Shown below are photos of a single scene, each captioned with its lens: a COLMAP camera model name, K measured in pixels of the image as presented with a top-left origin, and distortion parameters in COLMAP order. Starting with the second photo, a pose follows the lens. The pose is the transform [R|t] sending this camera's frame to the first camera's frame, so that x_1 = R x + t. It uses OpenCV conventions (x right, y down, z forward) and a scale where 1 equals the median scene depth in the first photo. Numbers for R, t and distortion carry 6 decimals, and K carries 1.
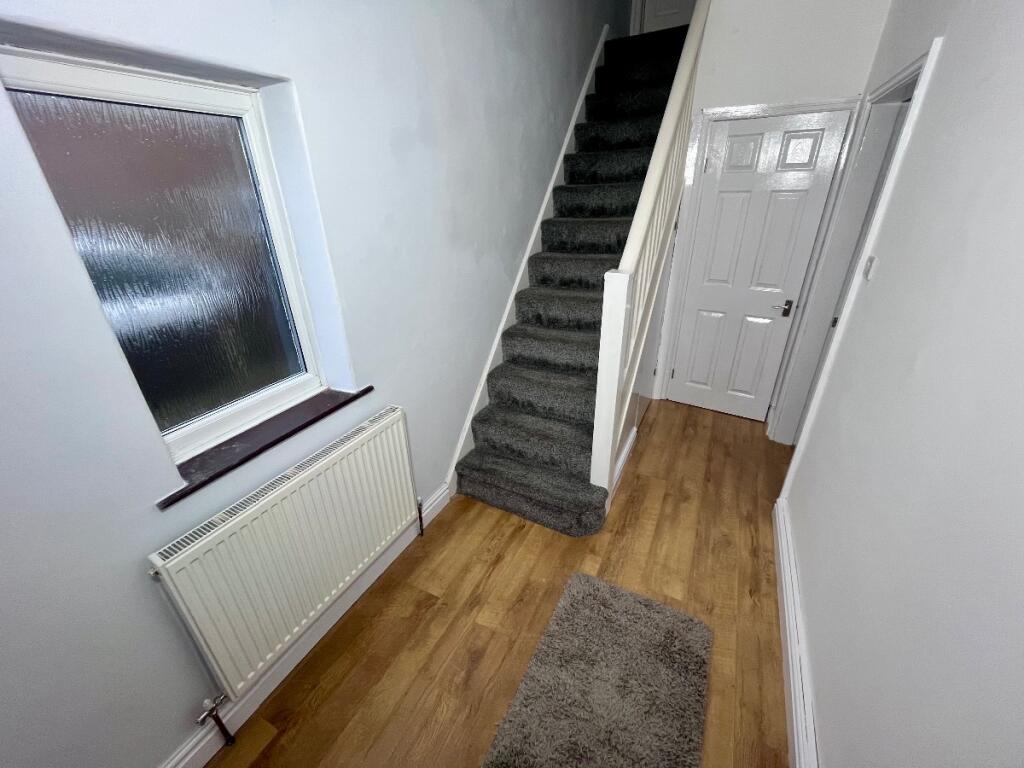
lens RADIAL K [[411.6, 0, 510.3], [0, 411.6, 381.2], [0, 0, 1]] dist [-0.001371, -0.000230]
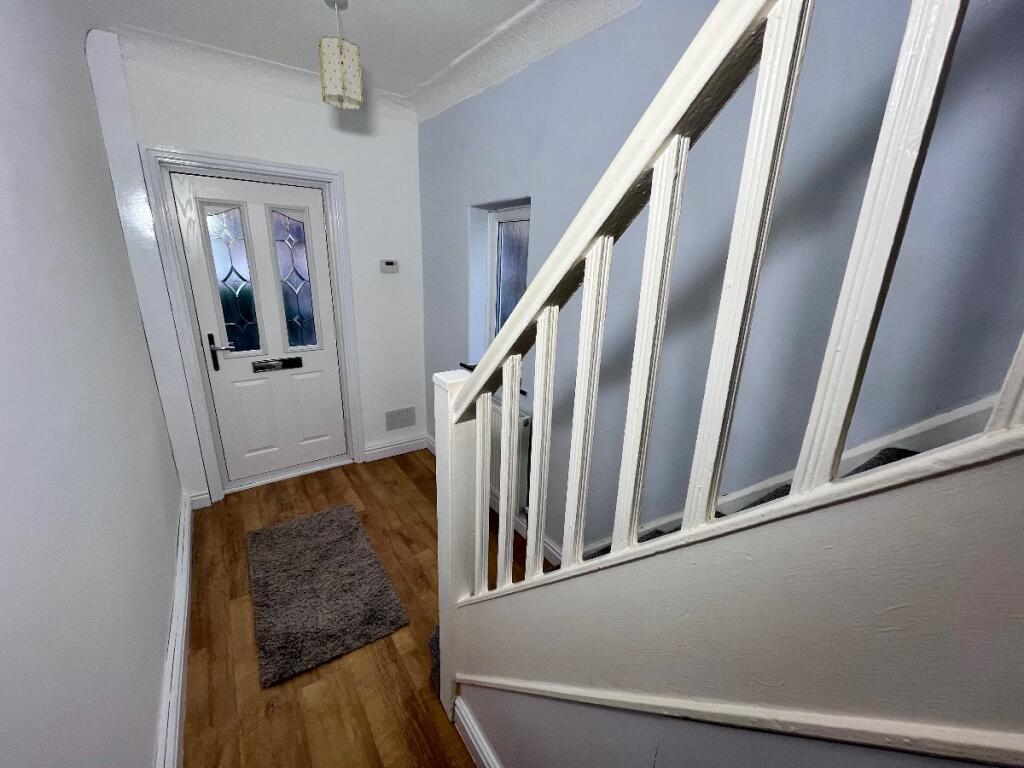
lens RADIAL K [[411.6, 0, 510.3], [0, 411.6, 381.2], [0, 0, 1]] dist [-0.001371, -0.000230]
pose [[-0.463581, 0.262206, -0.846369, 0.748952], [-0.398635, 0.791360, 0.463508, -0.566550], [0.791317, 0.552266, -0.262335, 1.160974]]
